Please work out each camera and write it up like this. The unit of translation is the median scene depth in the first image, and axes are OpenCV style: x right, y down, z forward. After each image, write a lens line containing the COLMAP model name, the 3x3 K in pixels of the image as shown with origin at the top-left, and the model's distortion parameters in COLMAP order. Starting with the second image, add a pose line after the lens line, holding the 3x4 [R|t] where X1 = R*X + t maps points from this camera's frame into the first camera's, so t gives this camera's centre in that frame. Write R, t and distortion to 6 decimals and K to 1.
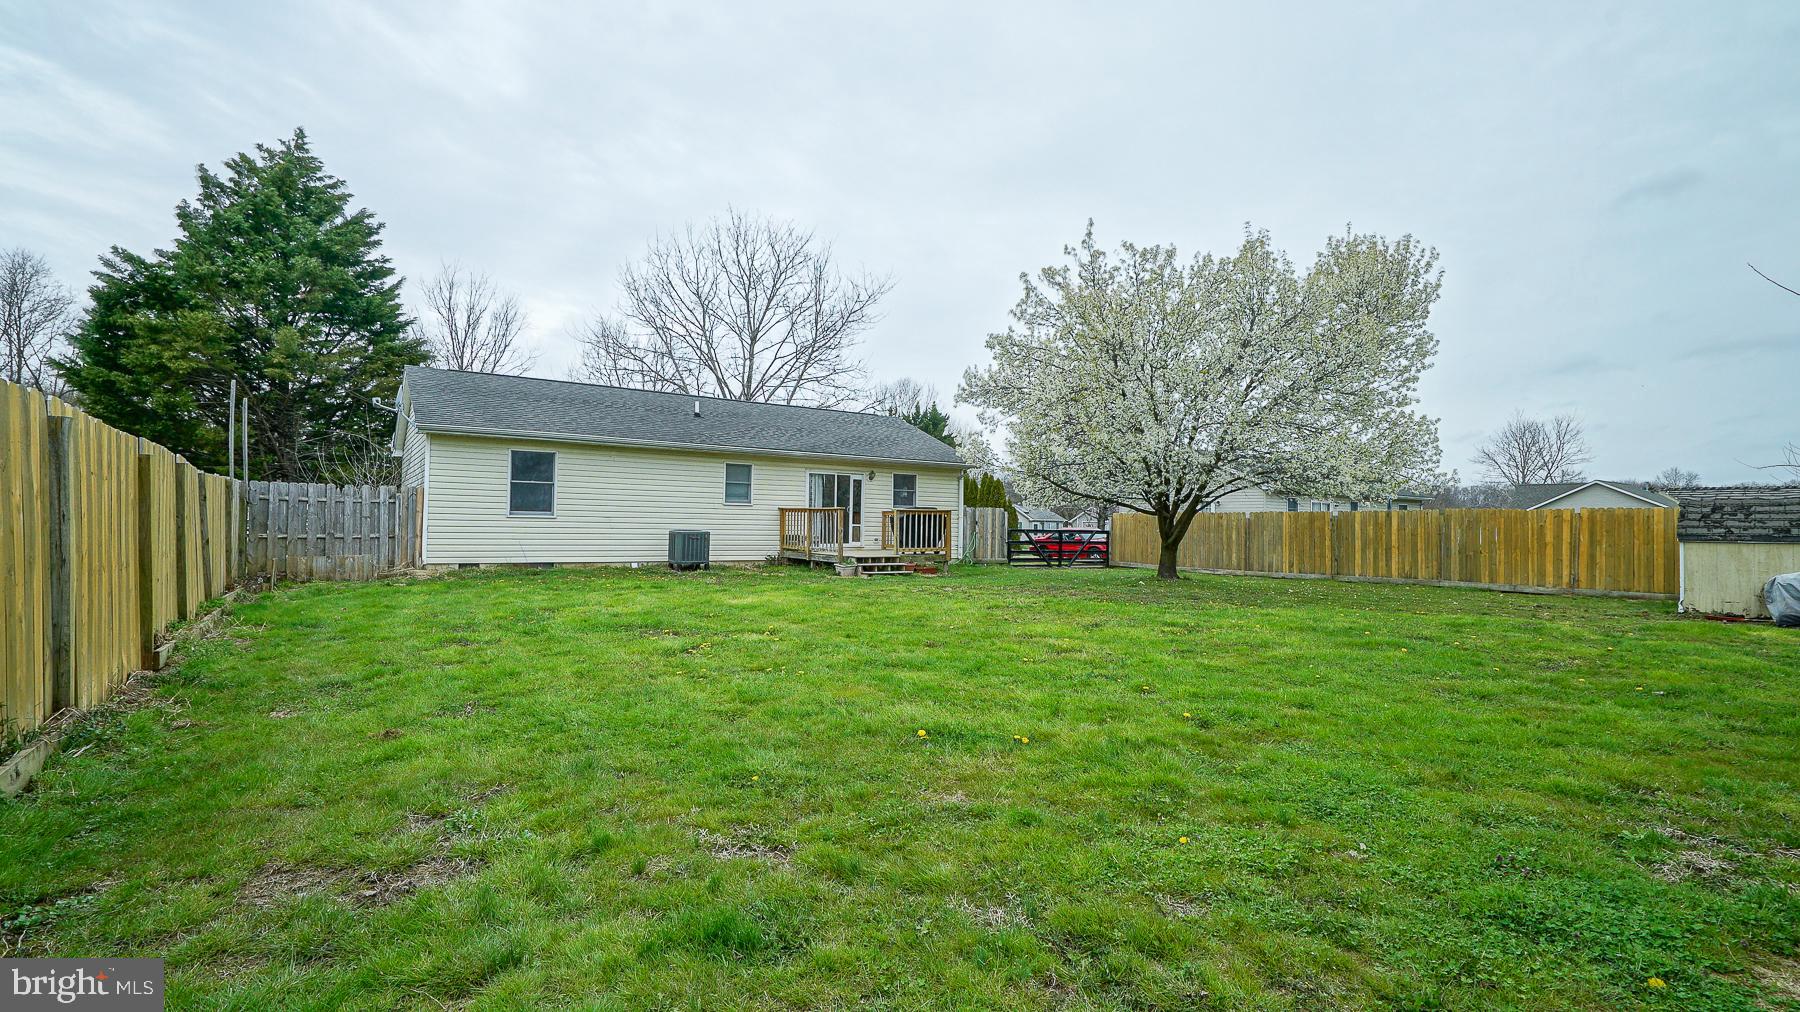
lens RADIAL K [[843.2, 0, 899.6], [0, 843.2, 517.0], [0, 0, 1]] dist [-0.001274, -0.000069]
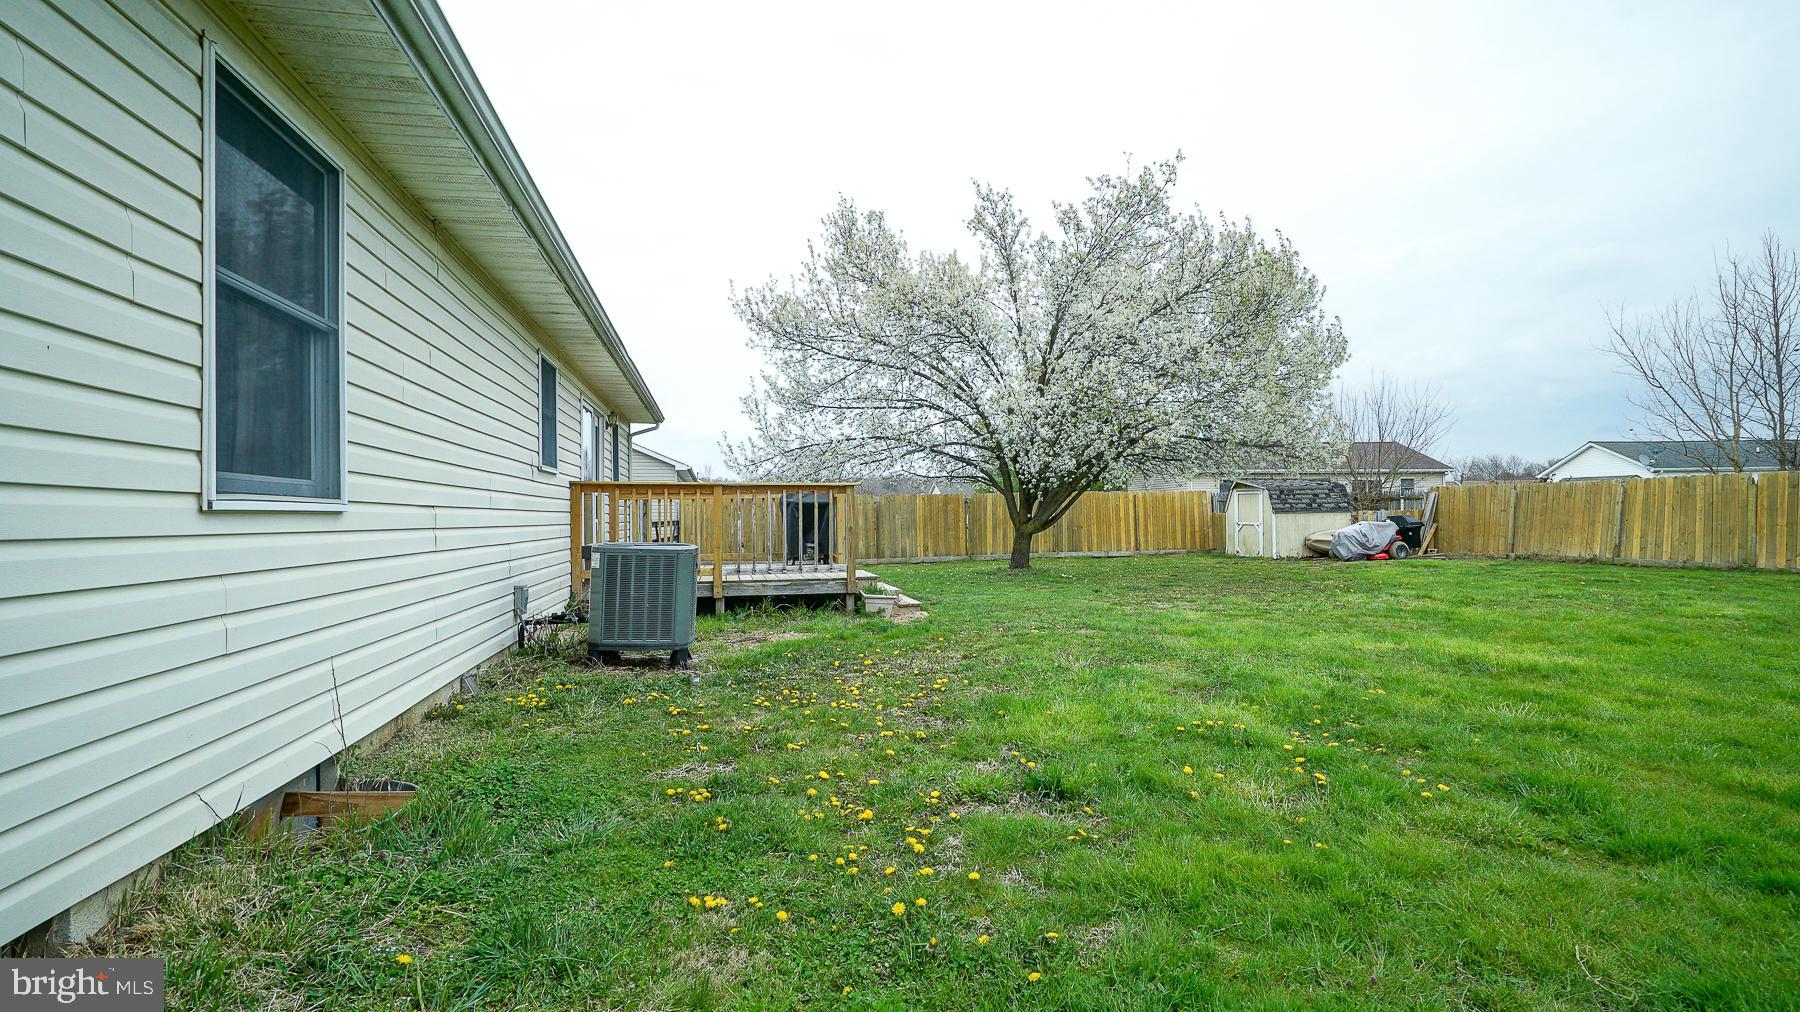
lens RADIAL K [[843.2, 0, 899.6], [0, 843.2, 517.0], [0, 0, 1]] dist [-0.001274, -0.000069]
pose [[0.334484, -0.022675, 0.942129, -0.528519], [0.008224, 0.999743, 0.021142, -0.001003], [-0.942366, 0.000676, 0.334584, 0.792378]]
